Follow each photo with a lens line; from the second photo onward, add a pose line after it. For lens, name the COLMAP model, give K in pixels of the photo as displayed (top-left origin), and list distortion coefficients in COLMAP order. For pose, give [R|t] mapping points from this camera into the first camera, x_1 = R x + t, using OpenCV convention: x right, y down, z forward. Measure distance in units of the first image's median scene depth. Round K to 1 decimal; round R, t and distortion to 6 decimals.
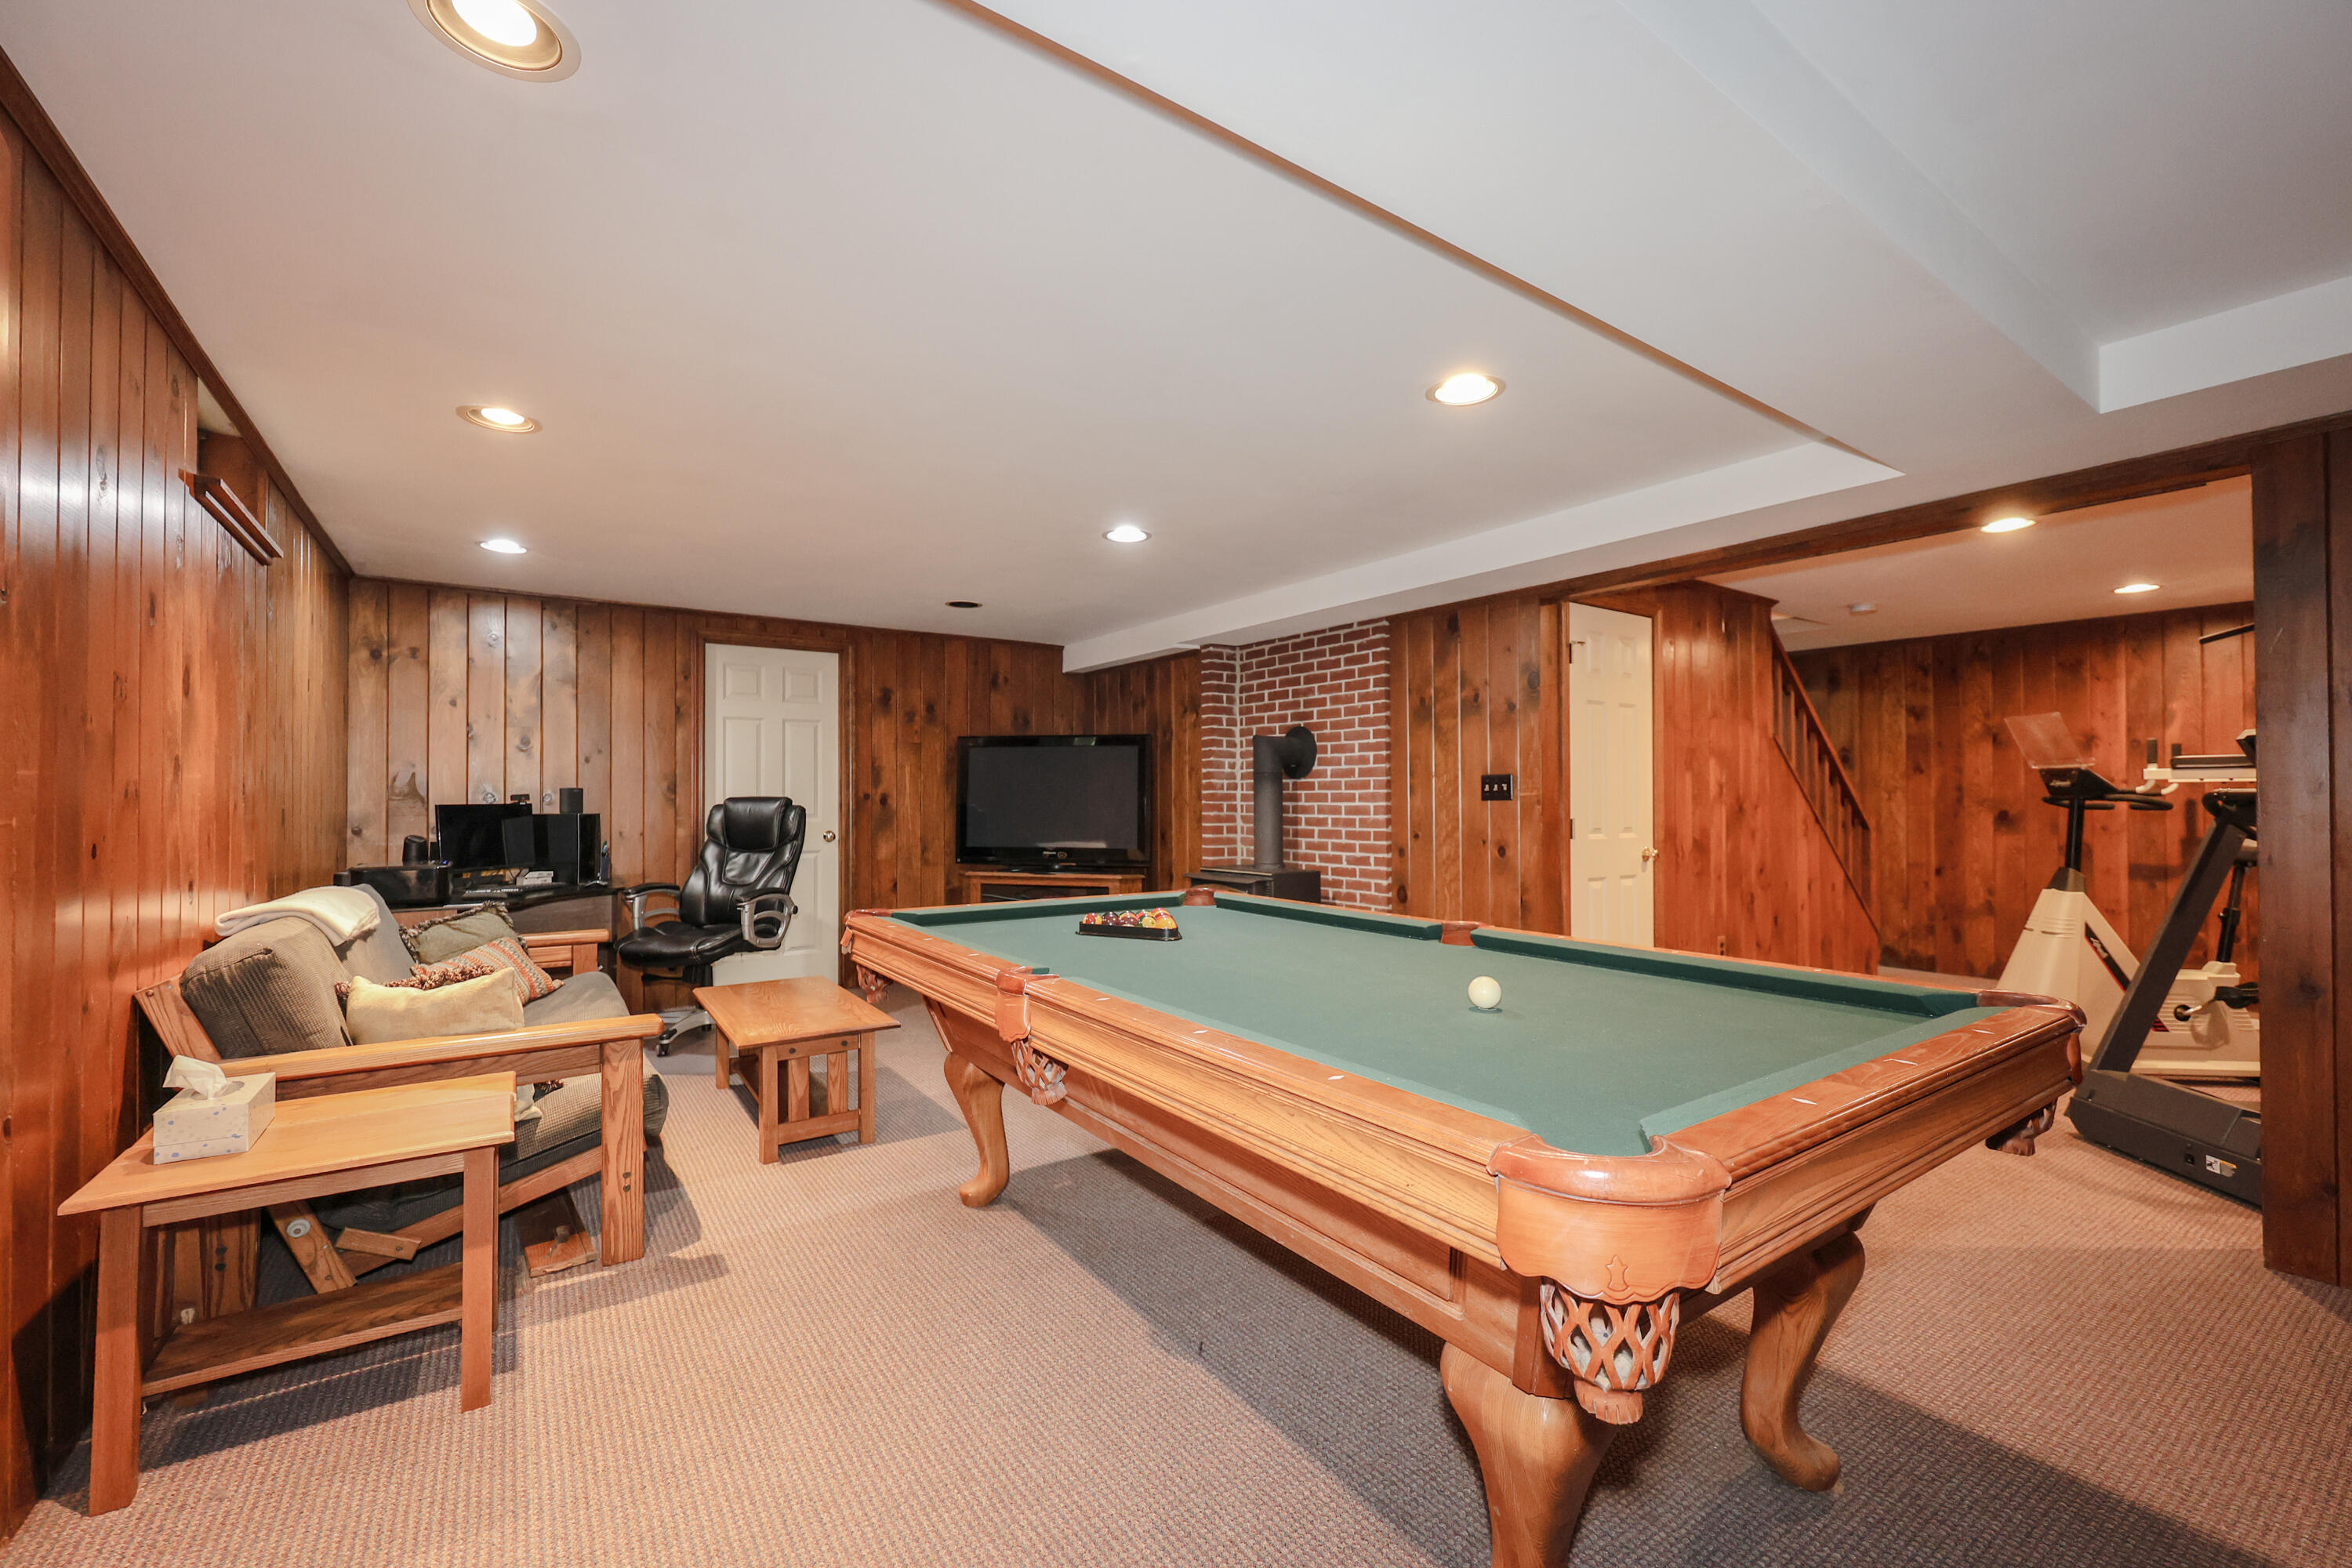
lens RADIAL K [[968.7, 0, 1180.8], [0, 968.7, 786.8], [0, 0, 1]] dist [-0.000733, 0.000097]
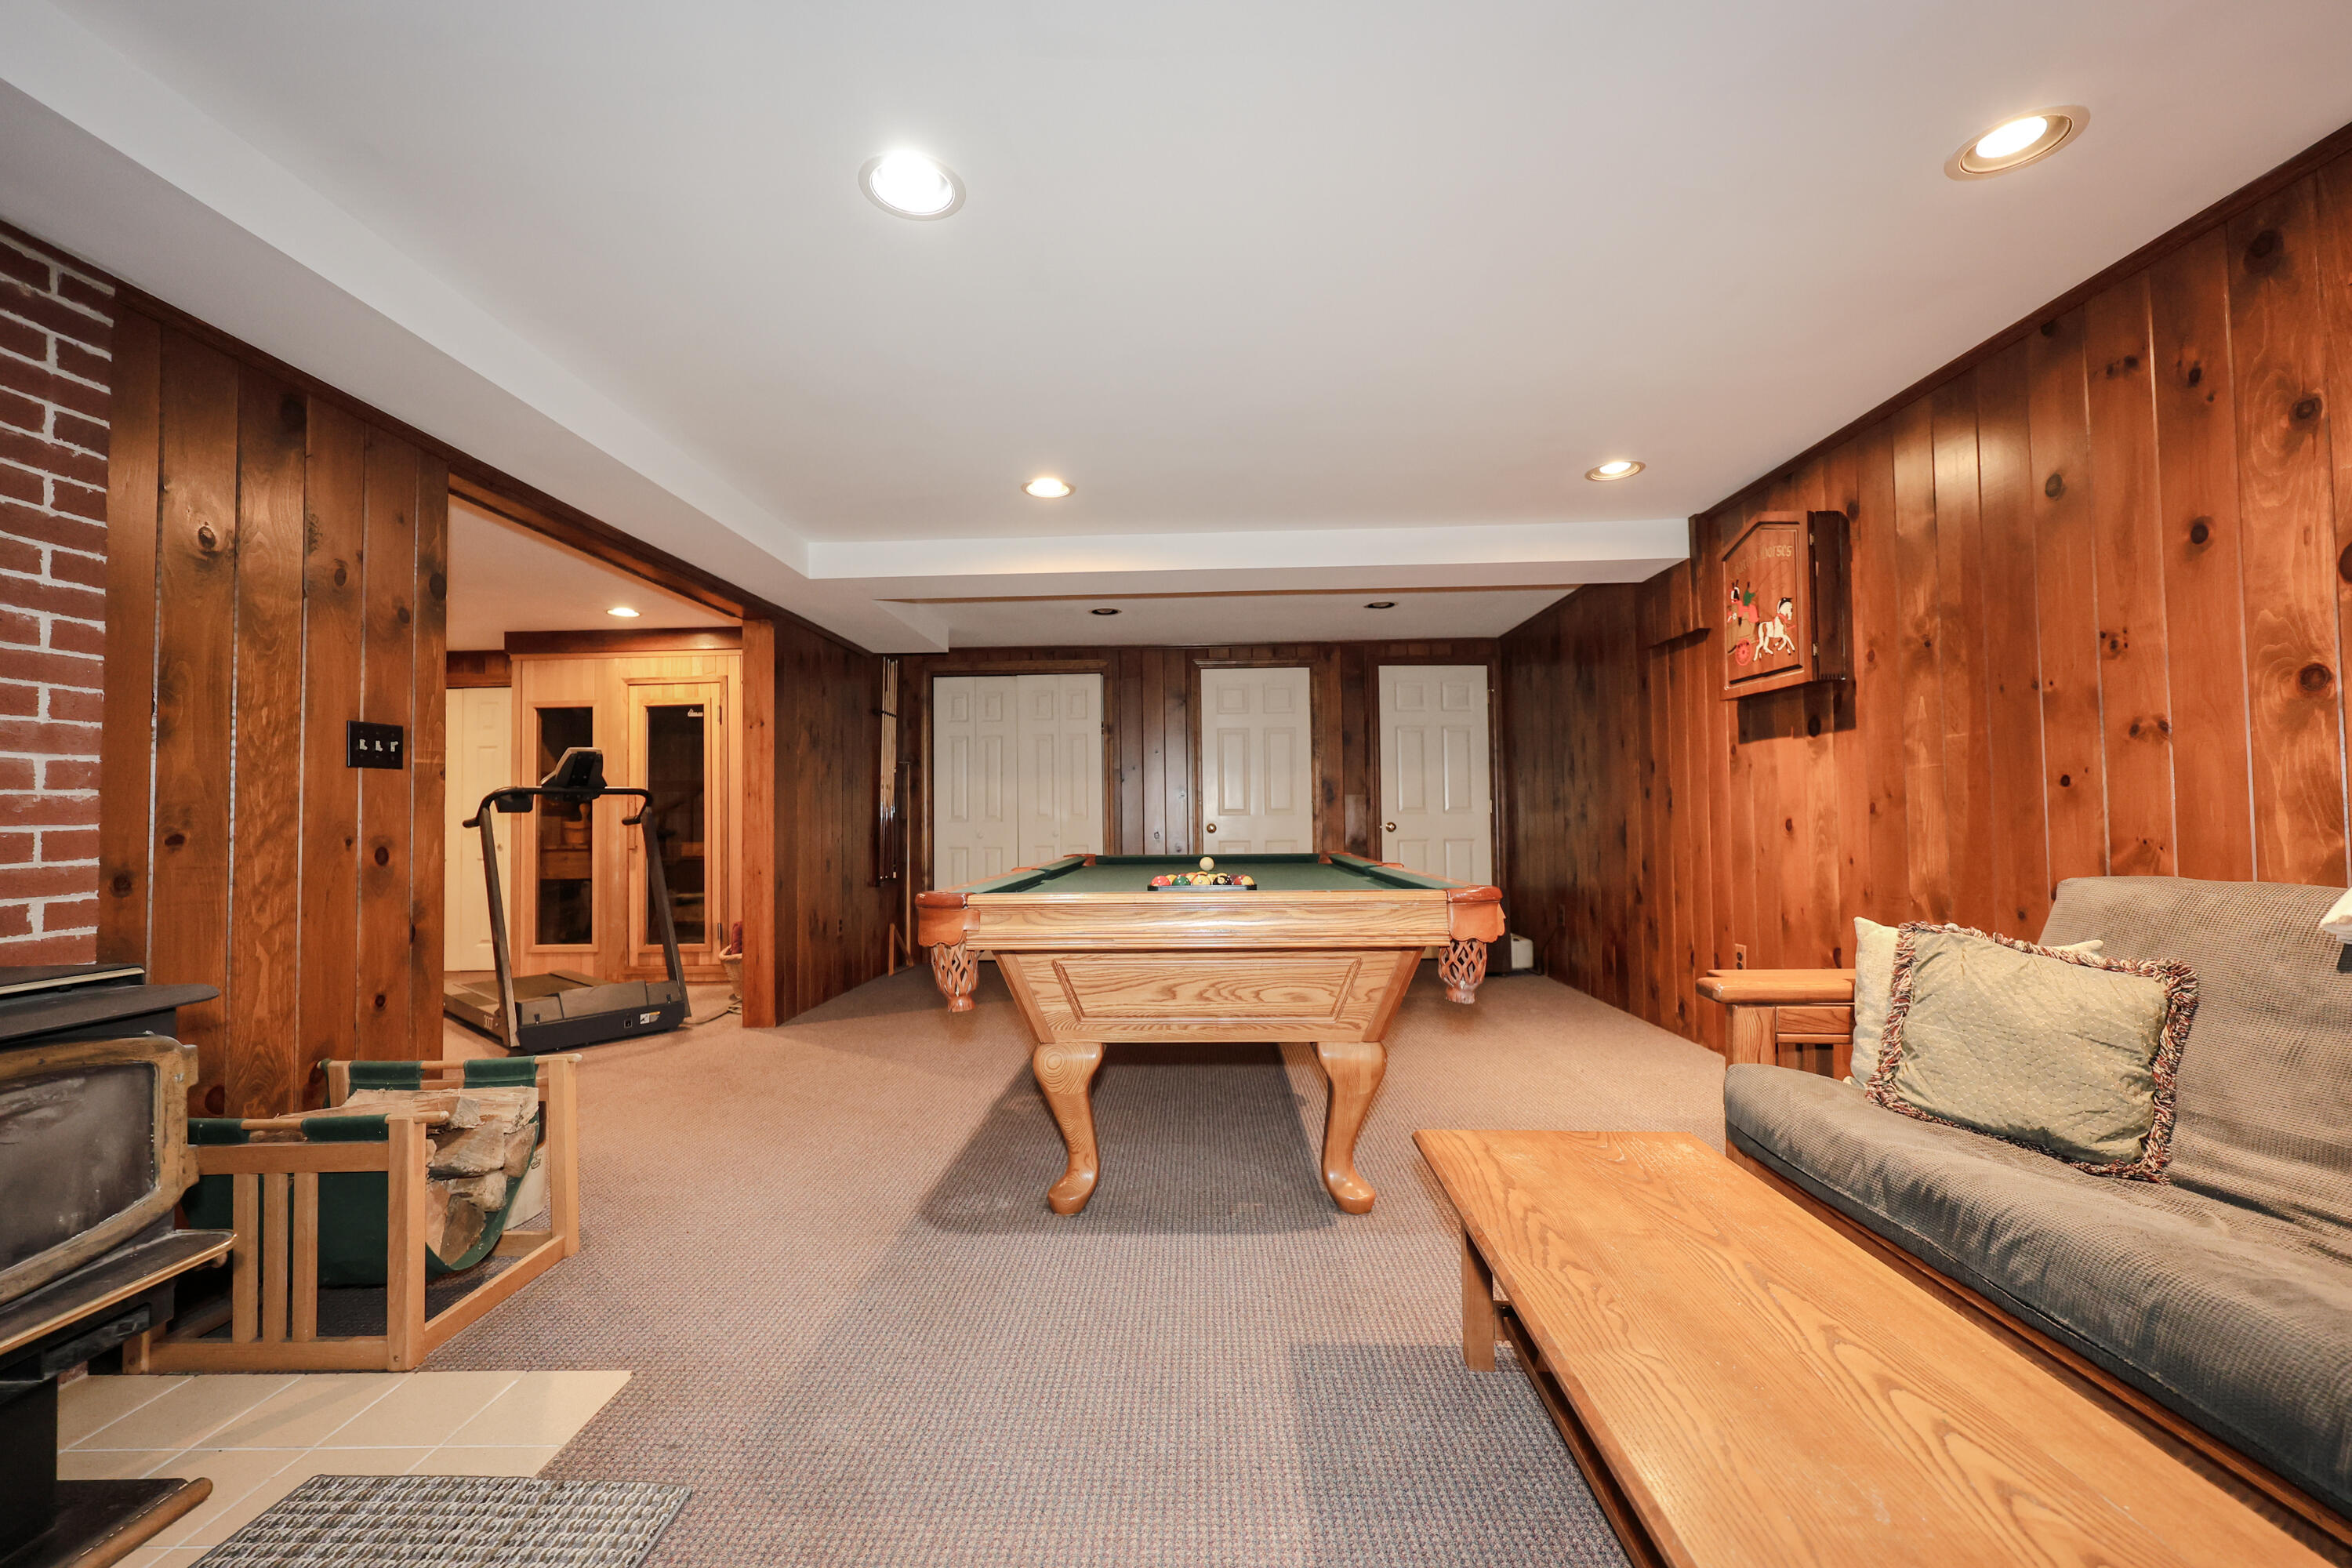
lens RADIAL K [[968.7, 0, 1176.1], [0, 968.7, 789.0], [0, 0, 1]] dist [-0.000733, 0.000097]
pose [[-0.811413, 0.029563, 0.583725, -0.387673], [0.006994, 0.999140, -0.040880, 0.052113], [-0.584431, -0.029088, -0.810922, 1.158510]]
